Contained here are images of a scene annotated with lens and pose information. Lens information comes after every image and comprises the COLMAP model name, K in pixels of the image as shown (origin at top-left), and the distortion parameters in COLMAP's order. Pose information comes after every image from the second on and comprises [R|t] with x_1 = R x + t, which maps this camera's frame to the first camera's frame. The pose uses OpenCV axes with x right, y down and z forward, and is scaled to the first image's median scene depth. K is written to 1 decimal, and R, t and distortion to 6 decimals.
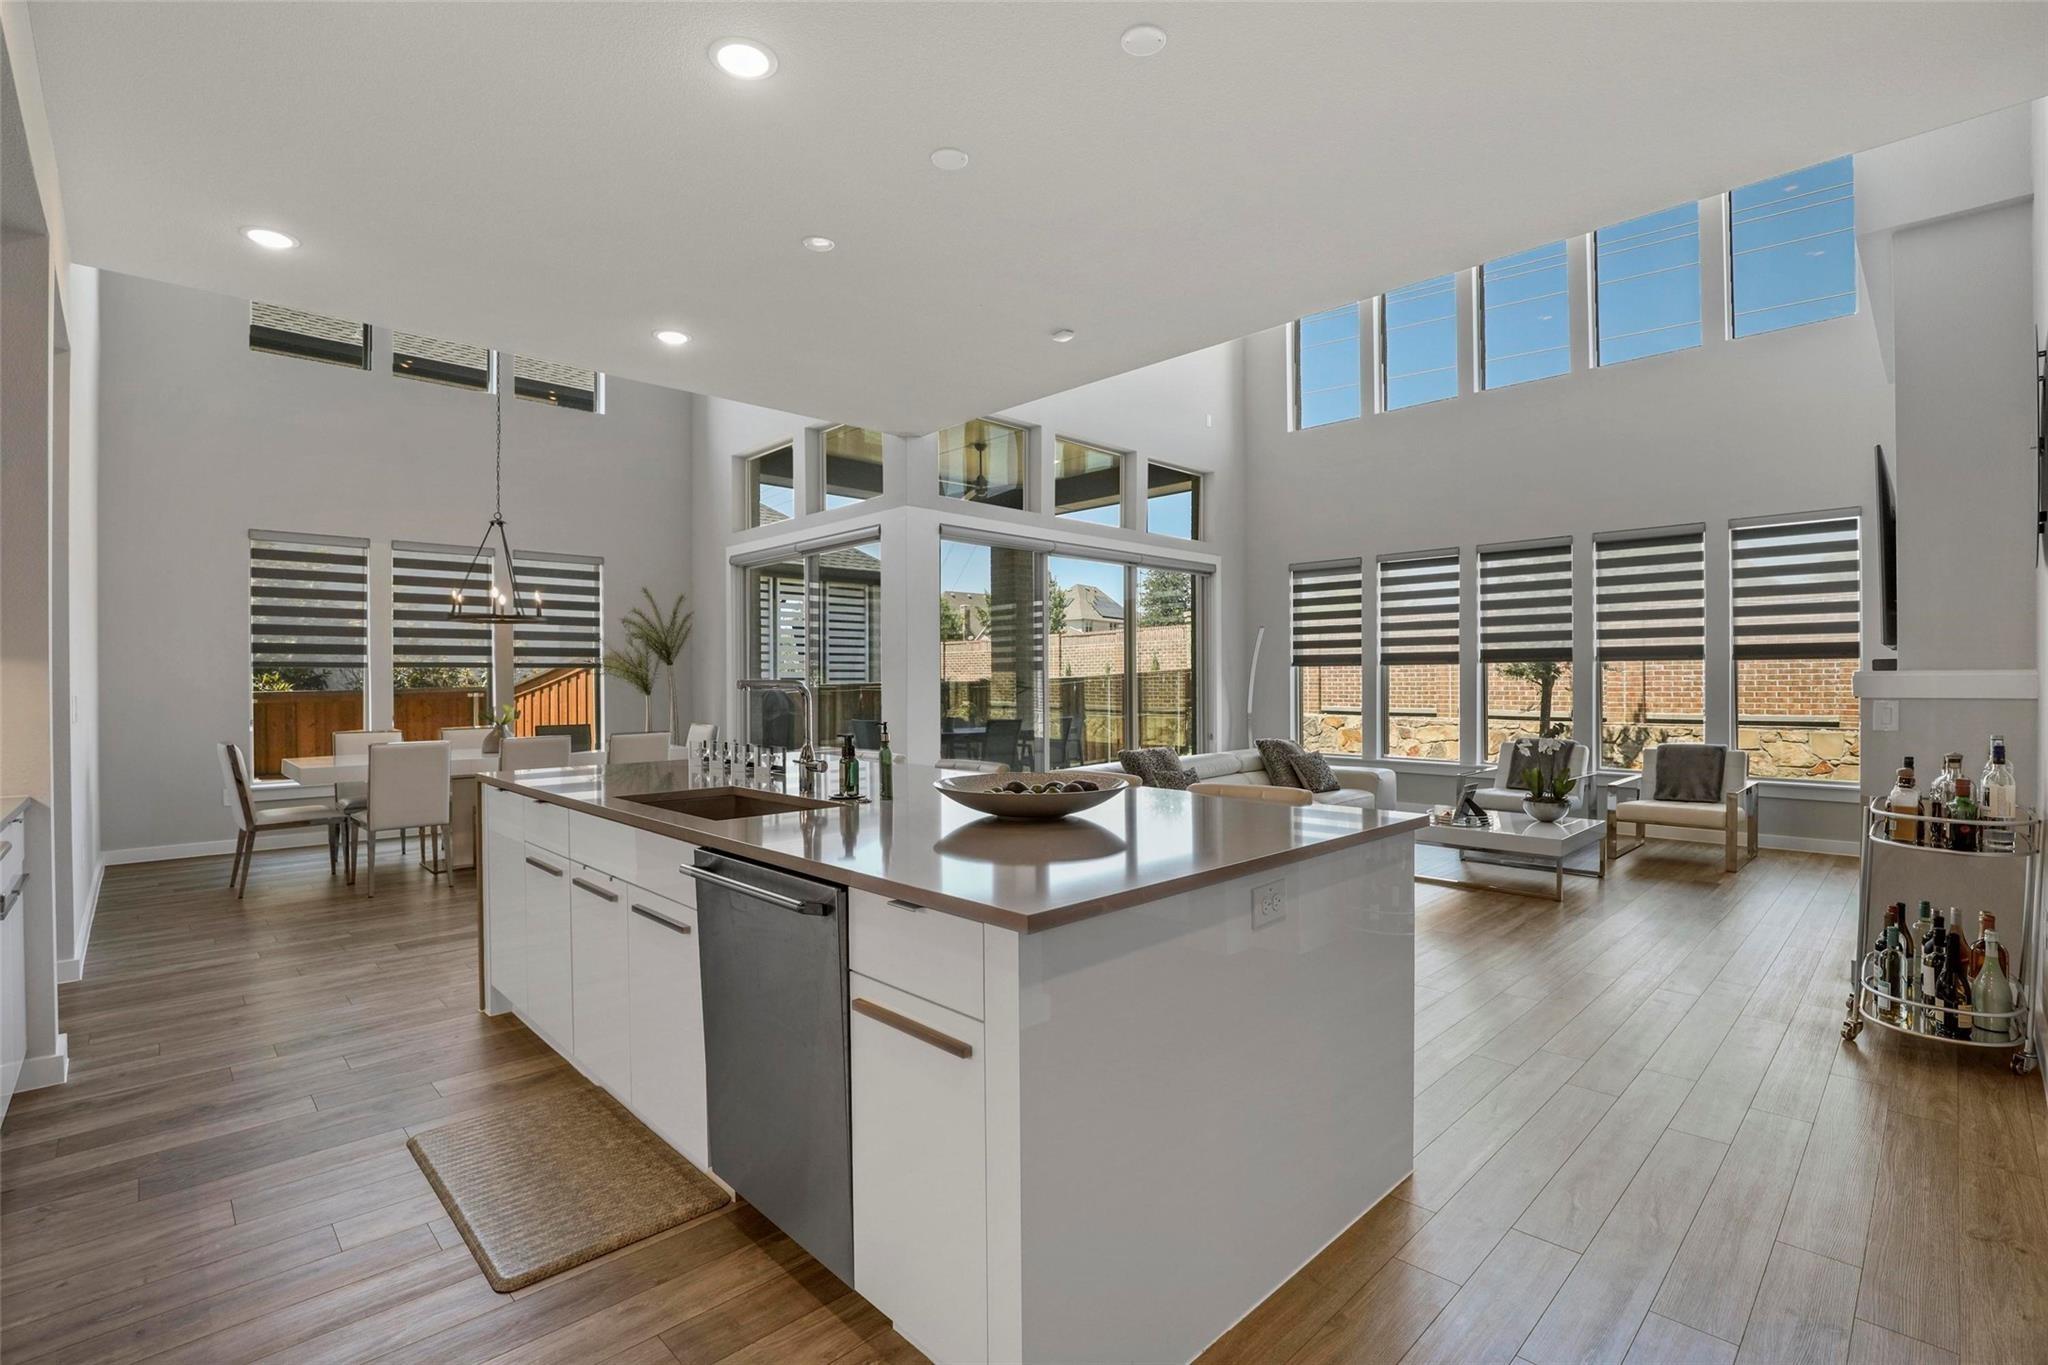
lens RADIAL K [[938.3, 0, 1026.0], [0, 938.3, 679.1], [0, 0, 1]] dist [-0.017254, 0.000398]
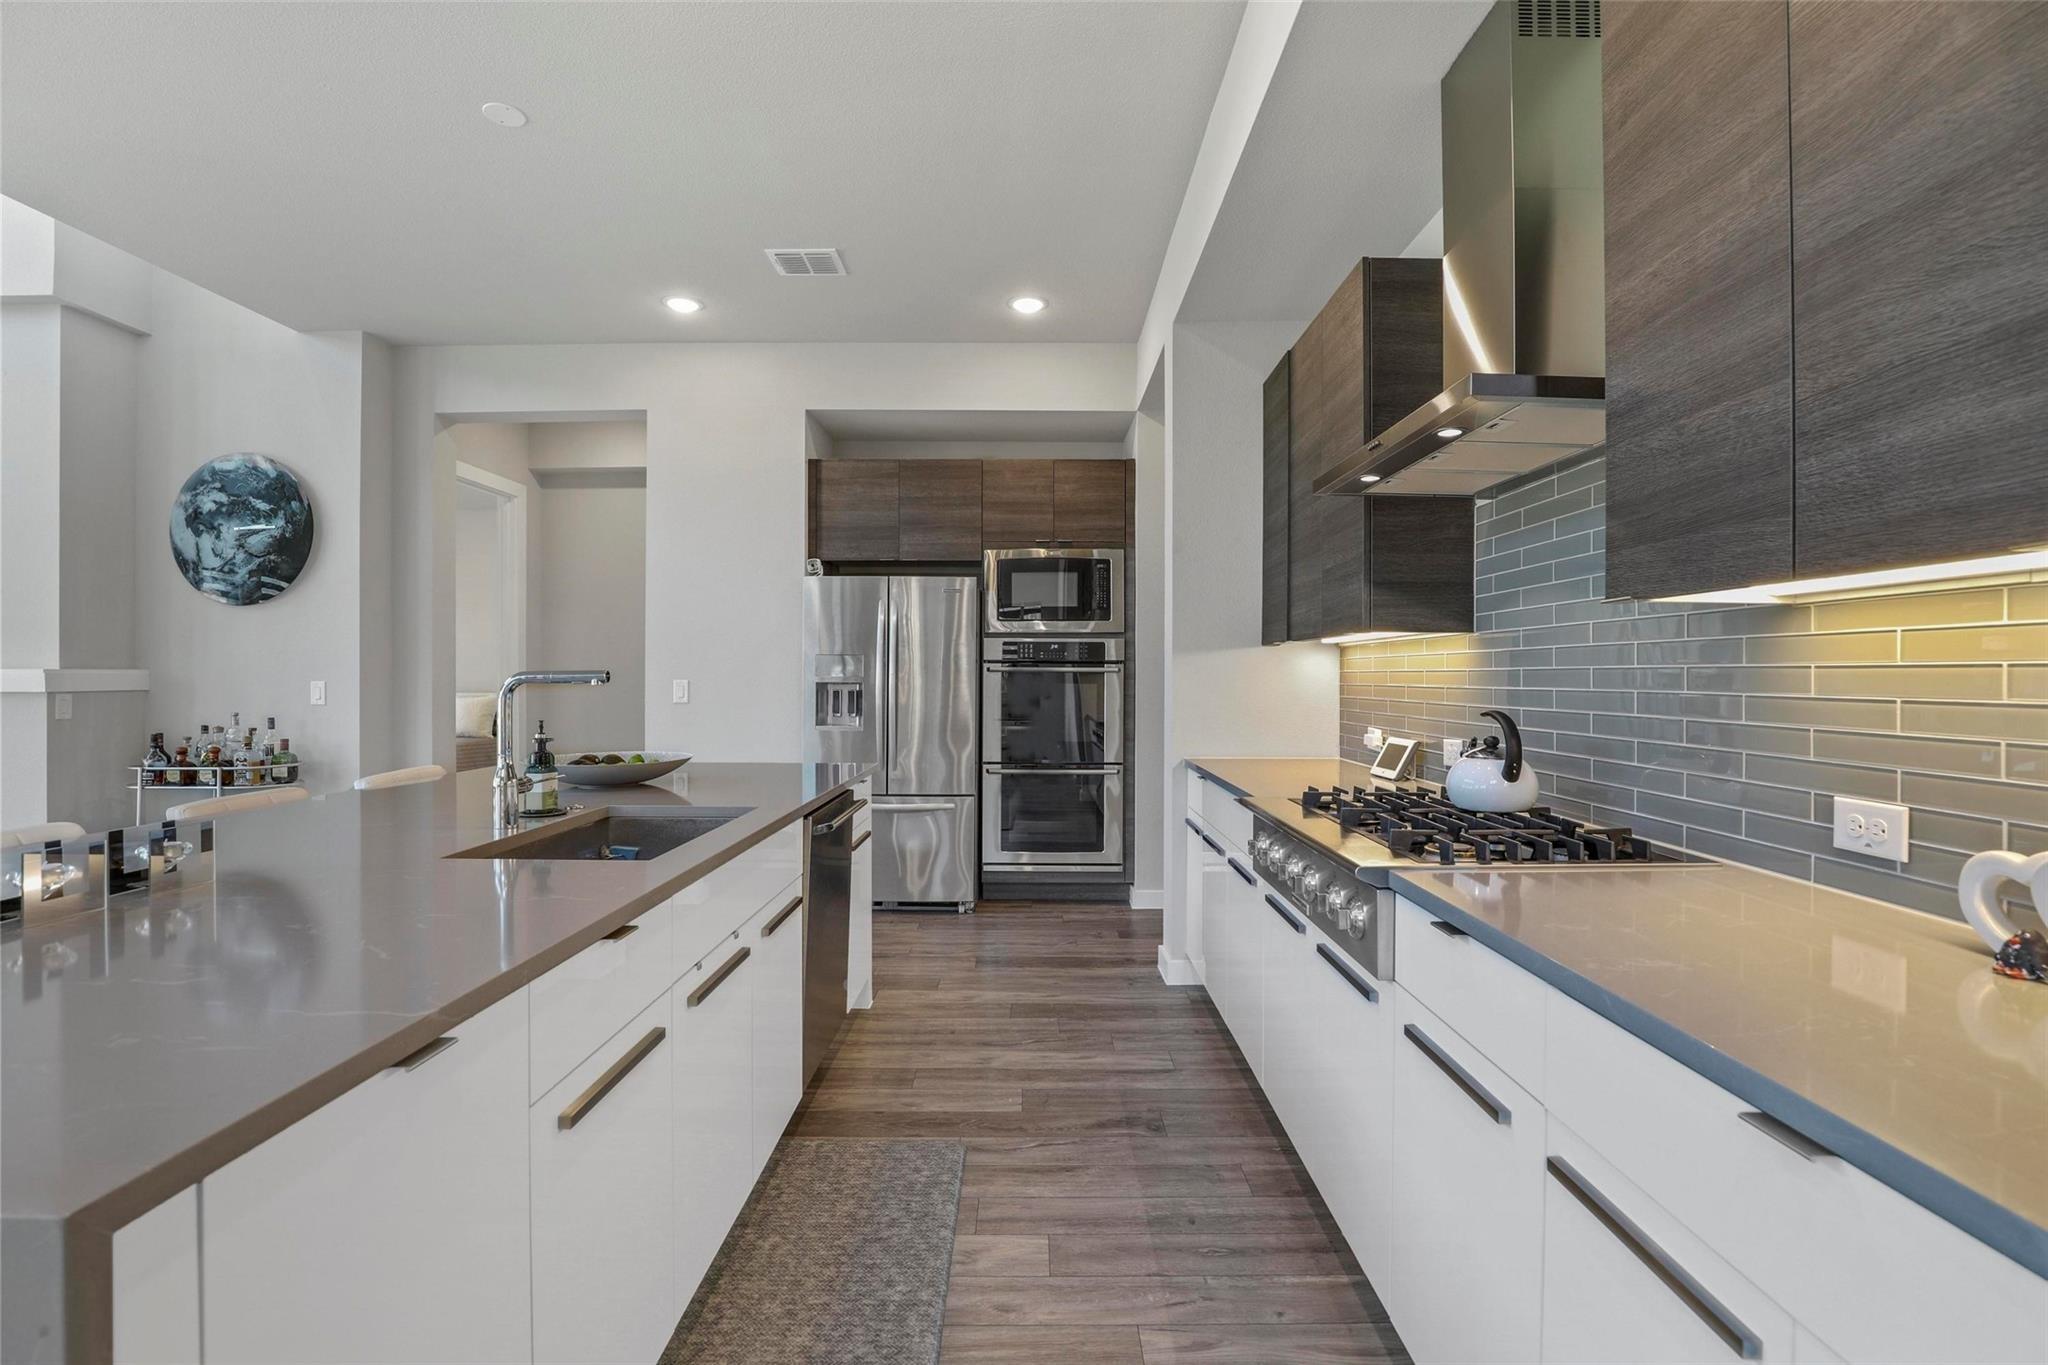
lens RADIAL K [[938.3, 0, 1026.5], [0, 938.3, 673.2], [0, 0, 1]] dist [-0.017254, 0.000398]
pose [[-0.712078, 0.003140, 0.702093, -1.055759], [0.005162, 0.999986, 0.000763, 0.005911], [-0.702081, 0.004168, -0.712085, 1.275811]]
